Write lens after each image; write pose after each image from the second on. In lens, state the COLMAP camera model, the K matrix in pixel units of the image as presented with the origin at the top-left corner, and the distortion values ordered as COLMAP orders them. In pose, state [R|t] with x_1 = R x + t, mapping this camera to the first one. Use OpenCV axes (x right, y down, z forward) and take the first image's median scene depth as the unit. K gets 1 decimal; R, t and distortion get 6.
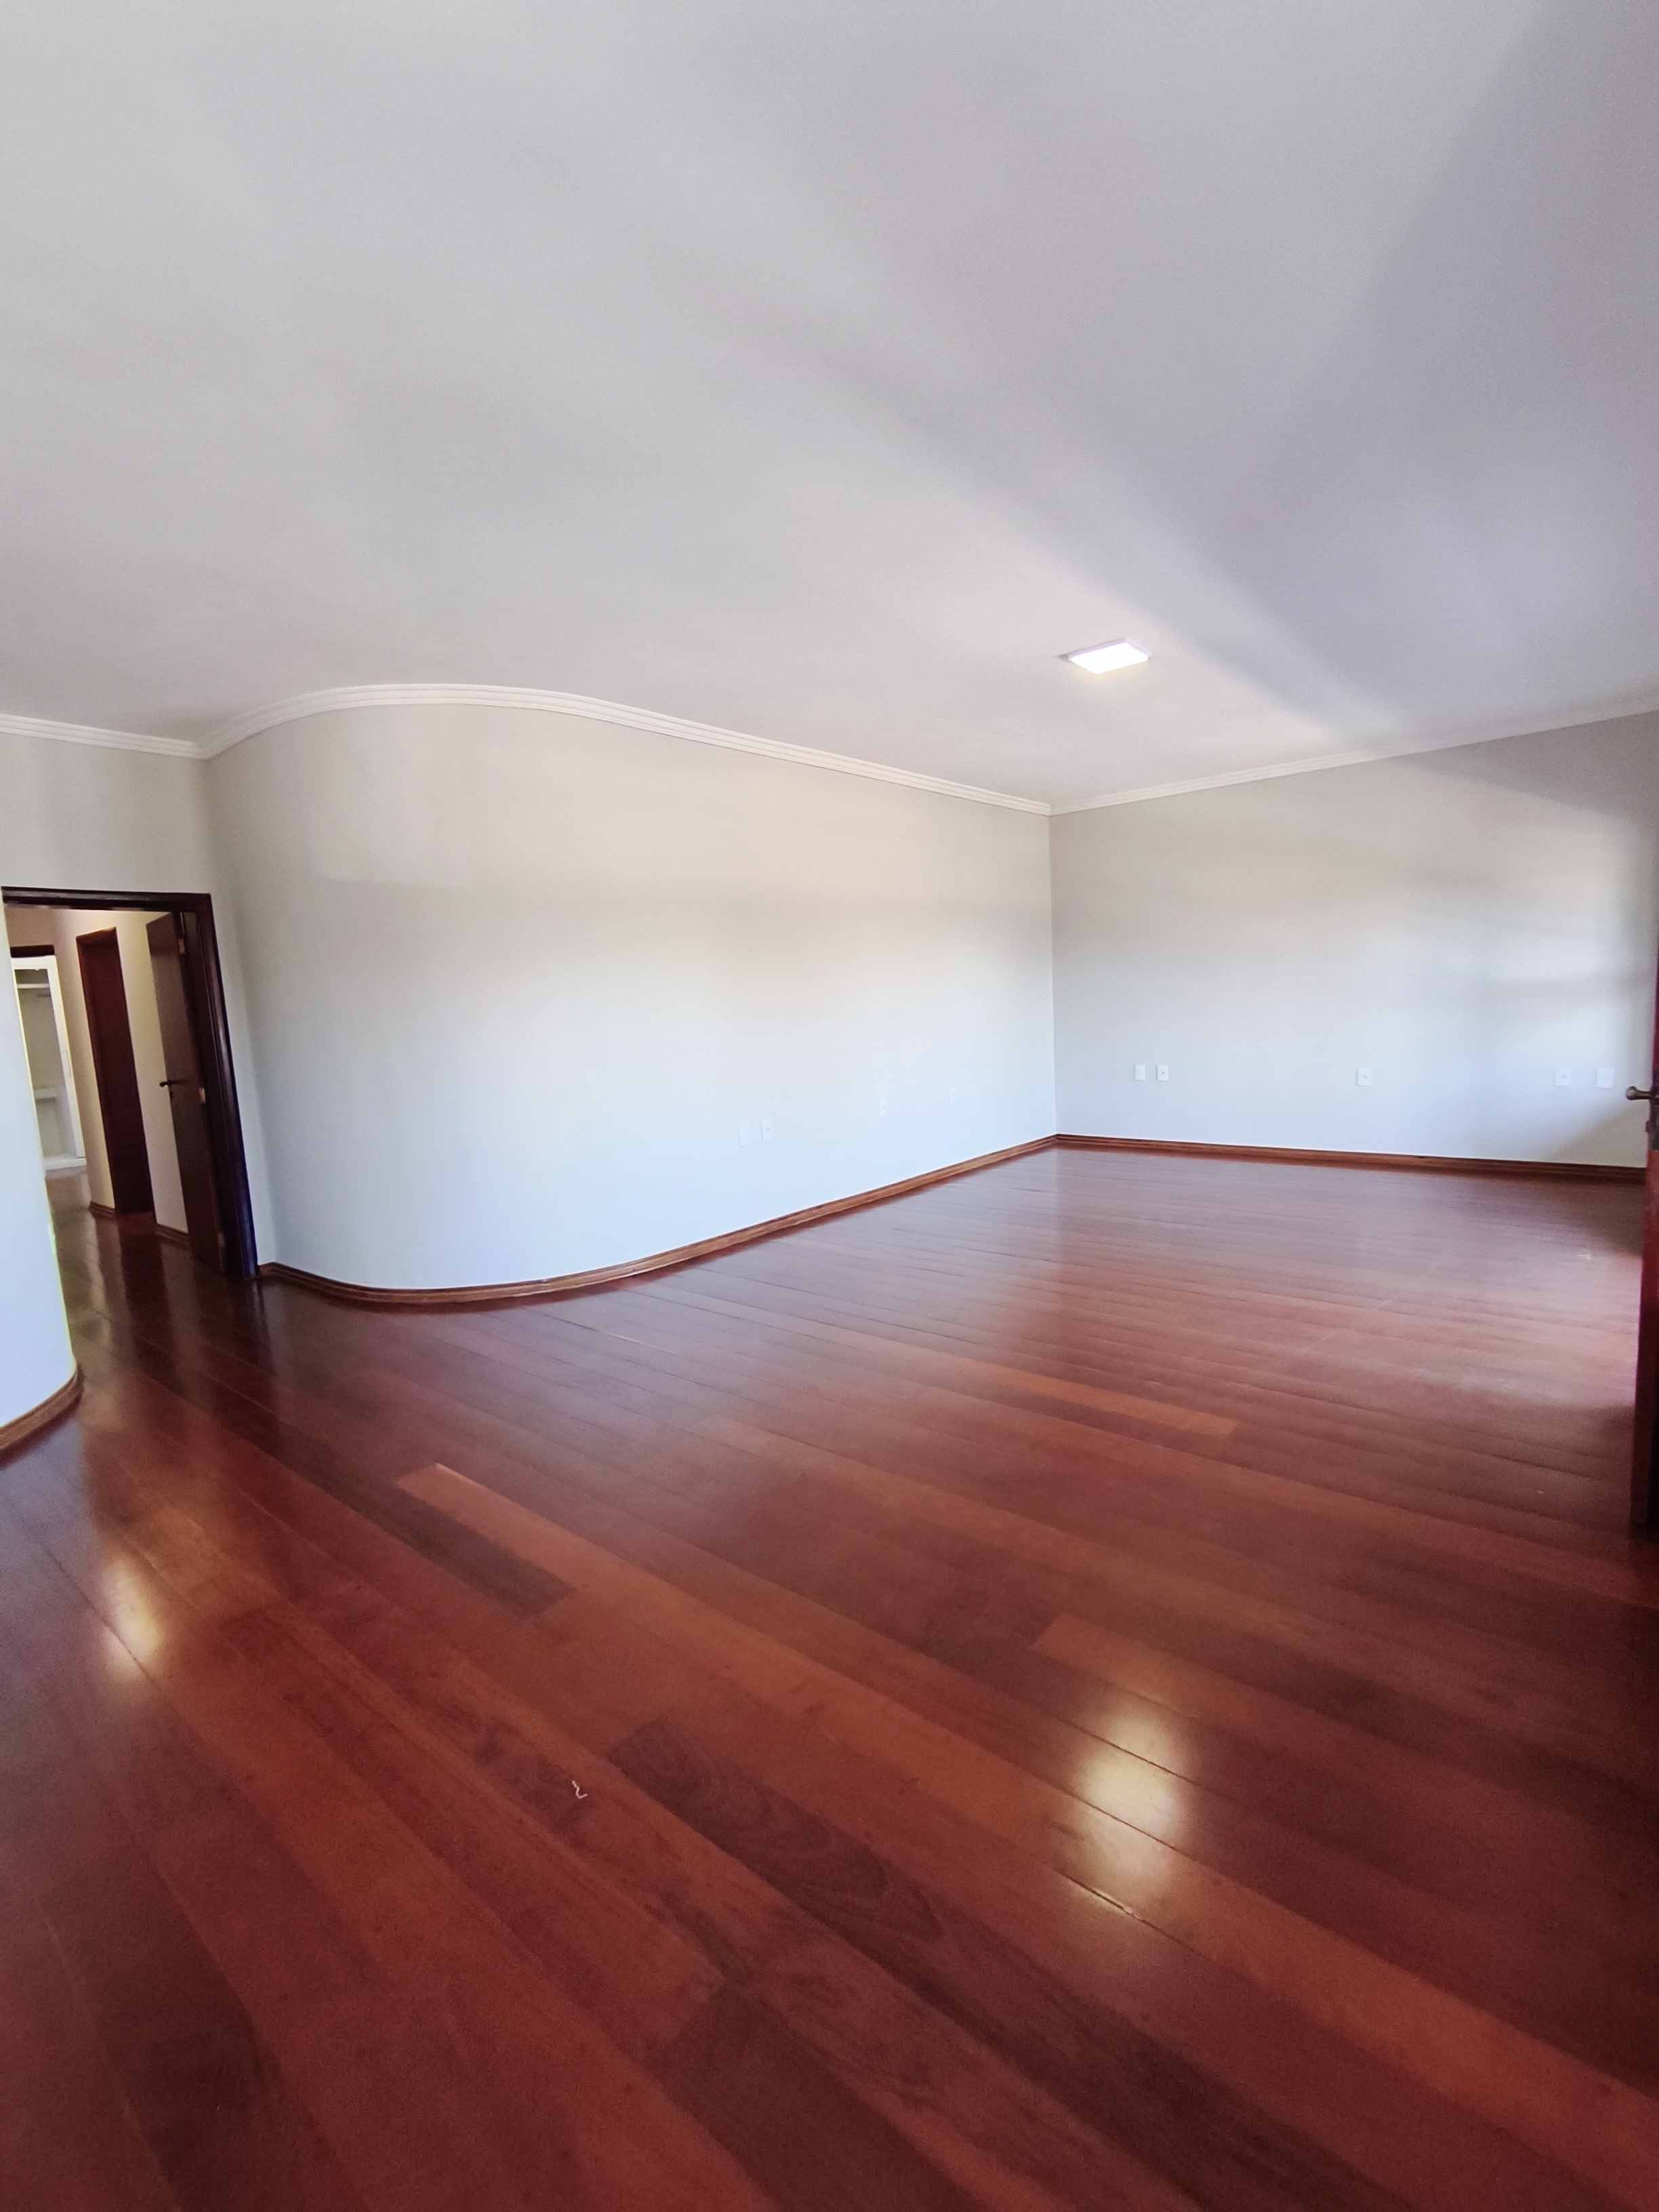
lens RADIAL K [[985.9, 0, 840.2], [0, 985.9, 1098.8], [0, 0, 1]] dist [0.003198, -0.000268]
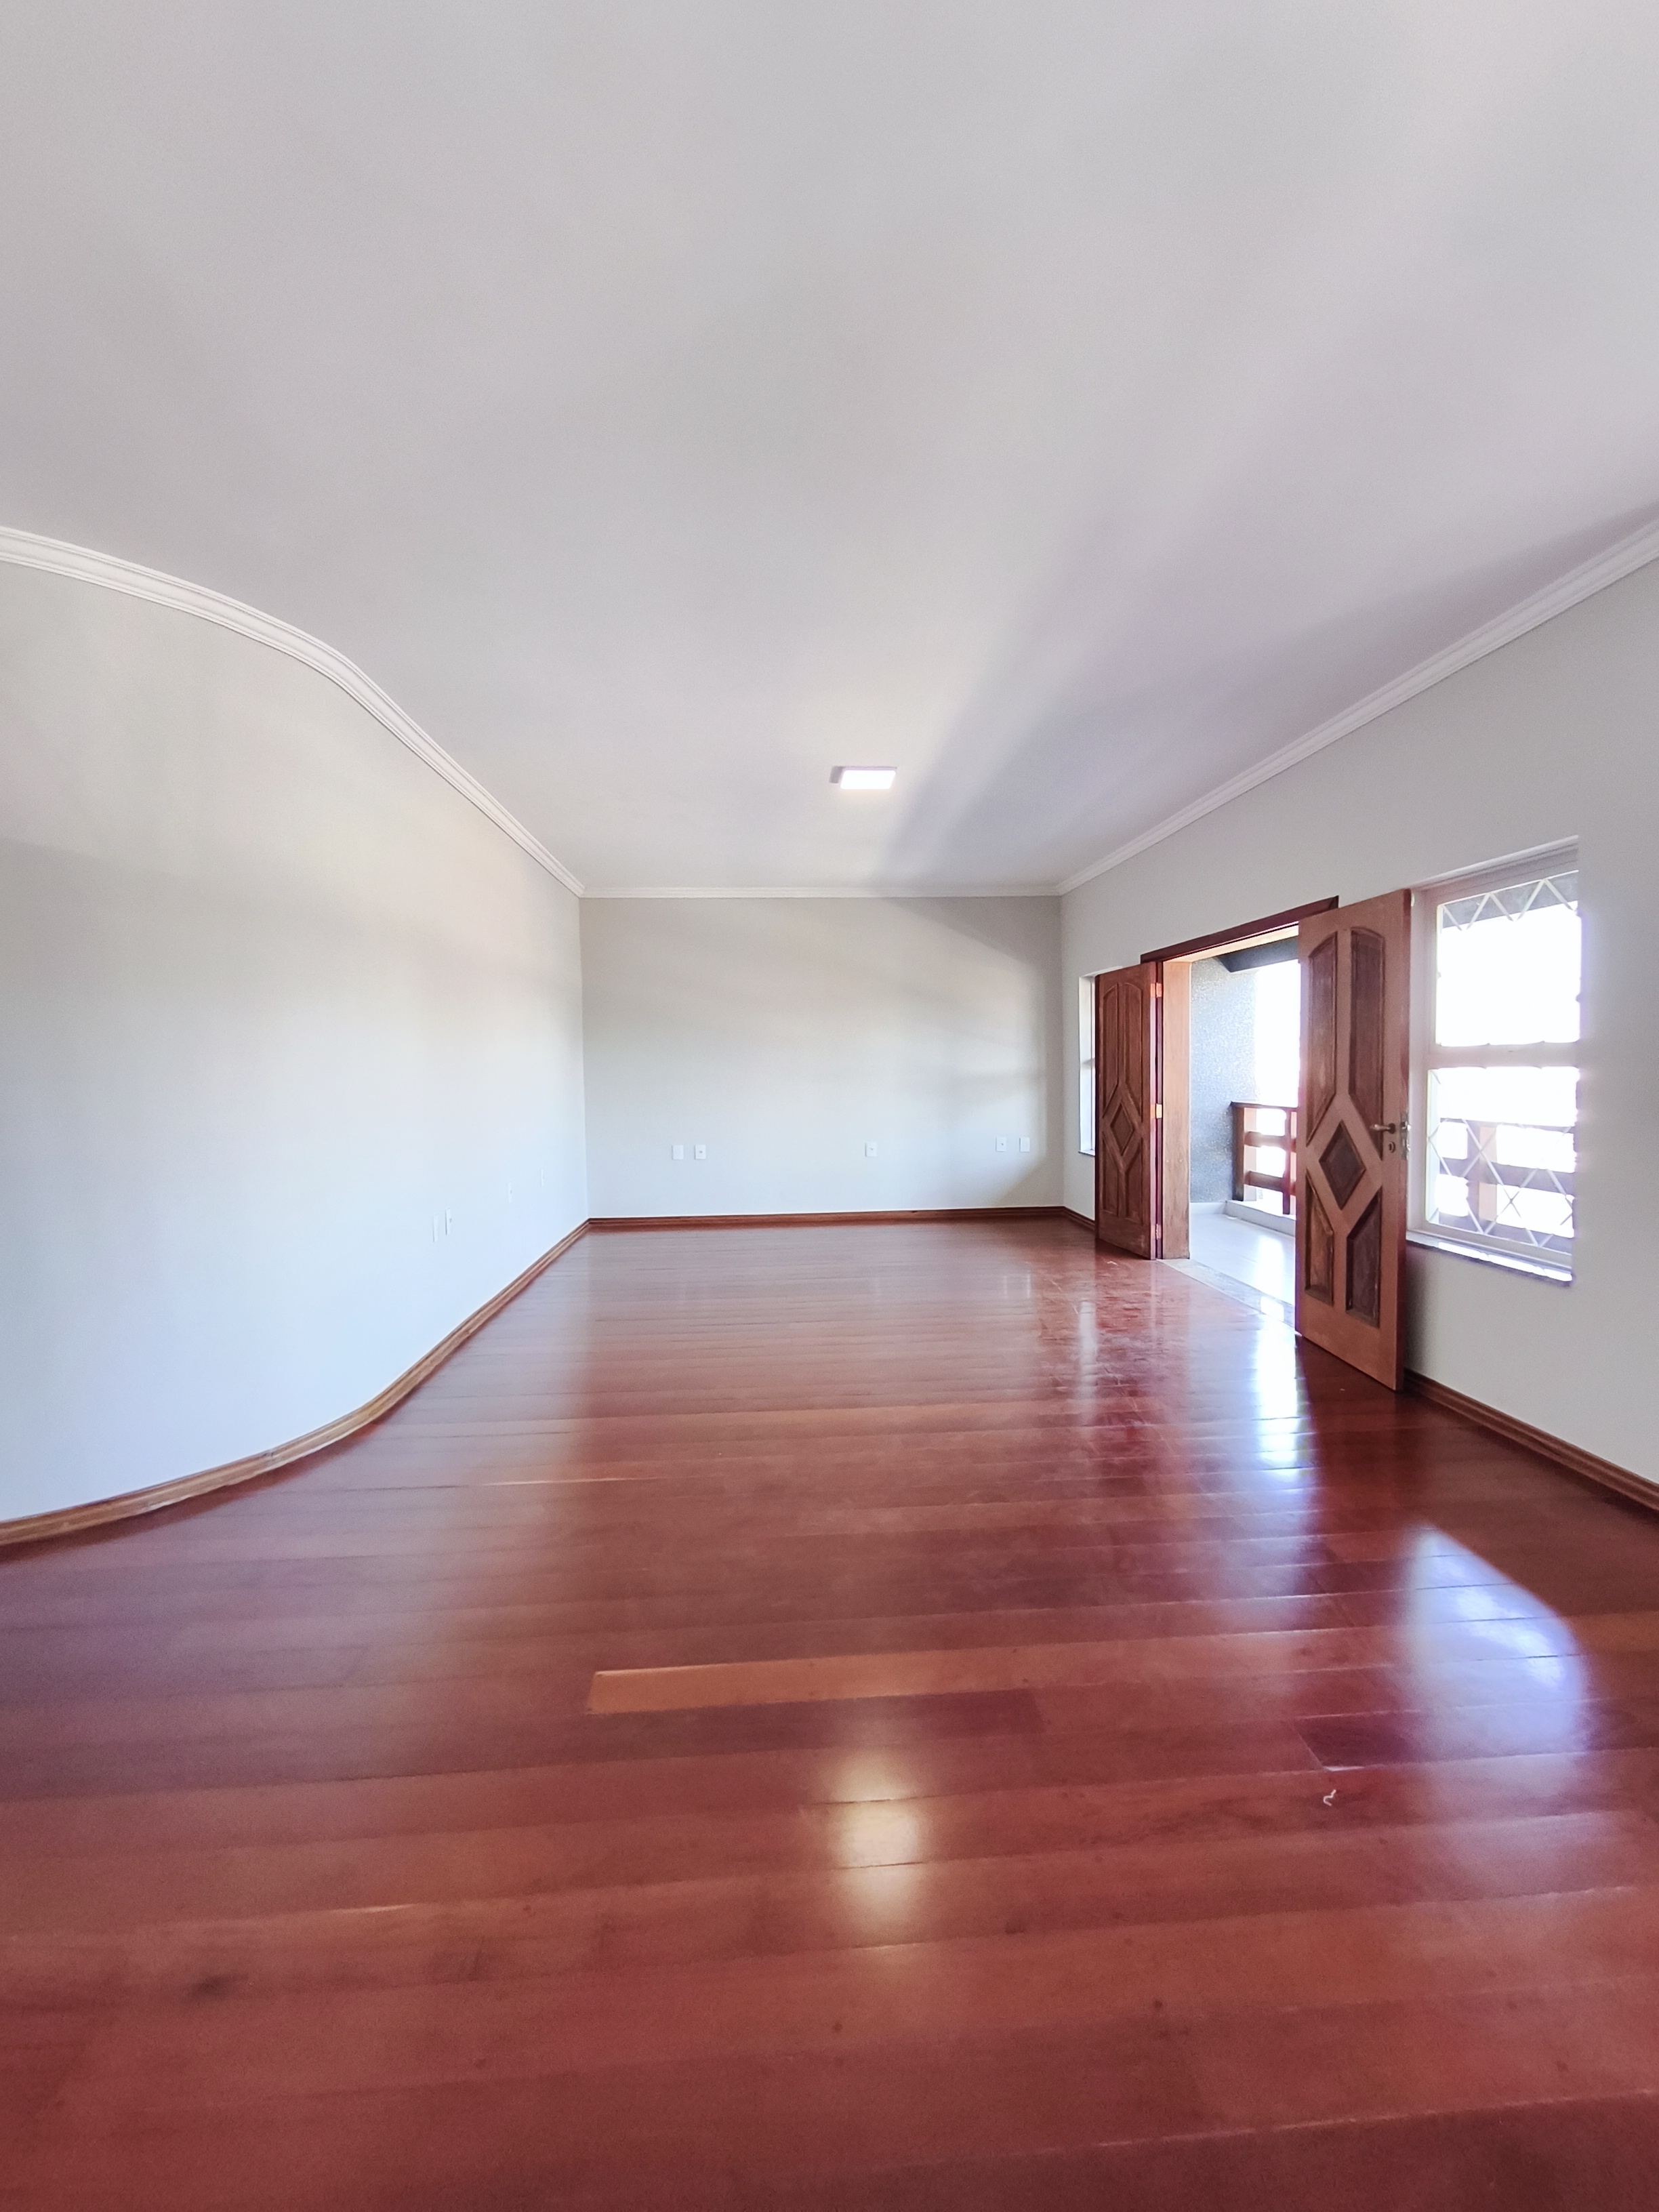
lens RADIAL K [[985.9, 0, 835.0], [0, 985.9, 1116.1], [0, 0, 1]] dist [0.003198, -0.000268]
pose [[0.730521, 0.003220, 0.682883, -0.359549], [0.051139, 0.996923, -0.059407, 0.007457], [-0.680973, 0.078320, 0.728108, 0.150617]]
